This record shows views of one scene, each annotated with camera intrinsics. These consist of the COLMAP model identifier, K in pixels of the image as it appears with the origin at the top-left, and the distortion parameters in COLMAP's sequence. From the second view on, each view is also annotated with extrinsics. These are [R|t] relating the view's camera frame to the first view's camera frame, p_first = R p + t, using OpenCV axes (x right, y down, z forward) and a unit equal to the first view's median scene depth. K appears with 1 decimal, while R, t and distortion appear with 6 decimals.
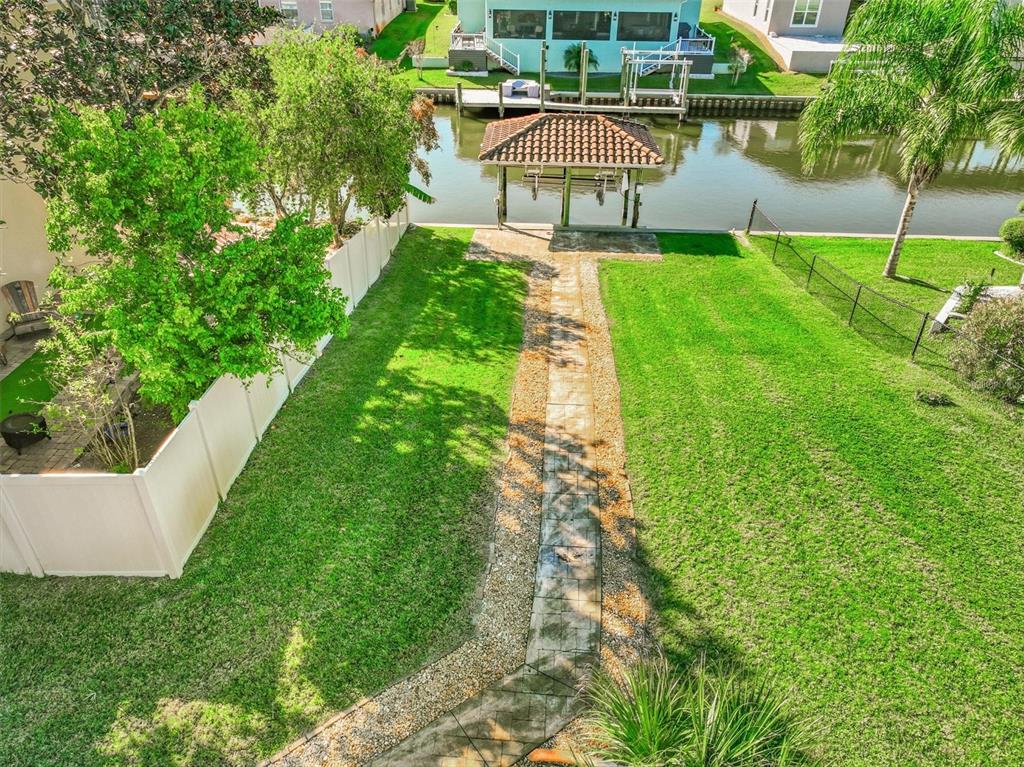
lens RADIAL K [[720.2, 0, 510.8], [0, 720.2, 379.5], [0, 0, 1]] dist [0.005847, 0.005533]
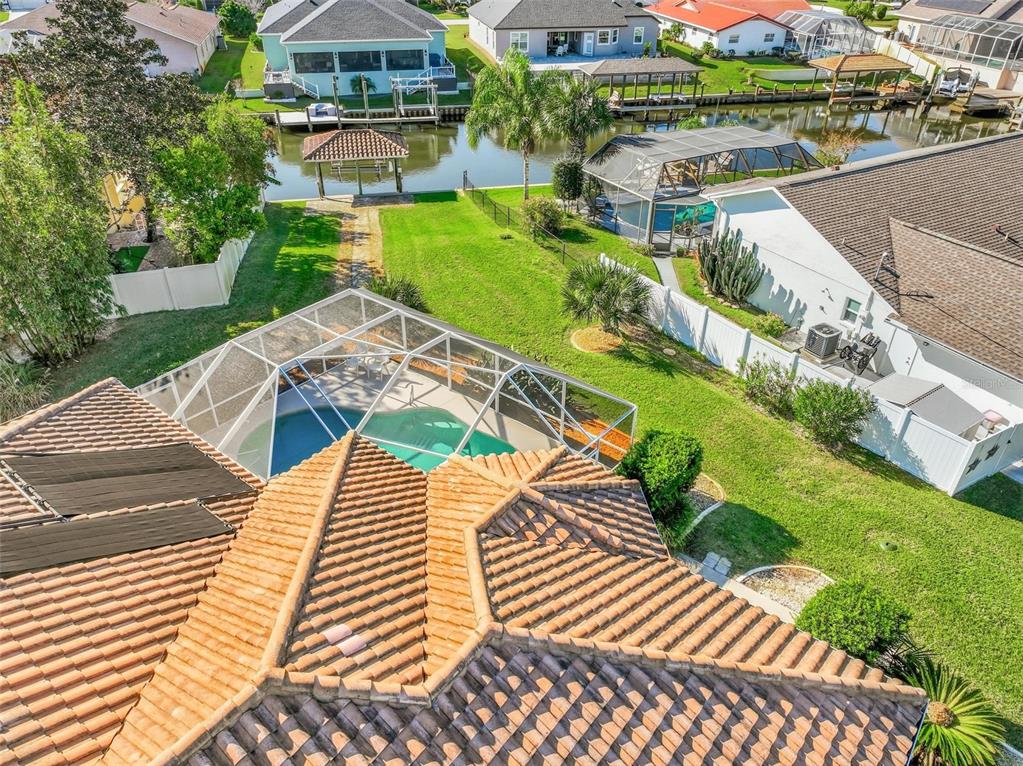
lens RADIAL K [[719.5, 0, 511.4], [0, 719.5, 388.1], [0, 0, 1]] dist [0.005847, 0.005533]
pose [[0.967236, -0.144230, 0.208933, -0.000826], [0.141692, 0.989539, 0.027145, 0.155091], [-0.210662, 0.003348, 0.977553, -0.471936]]
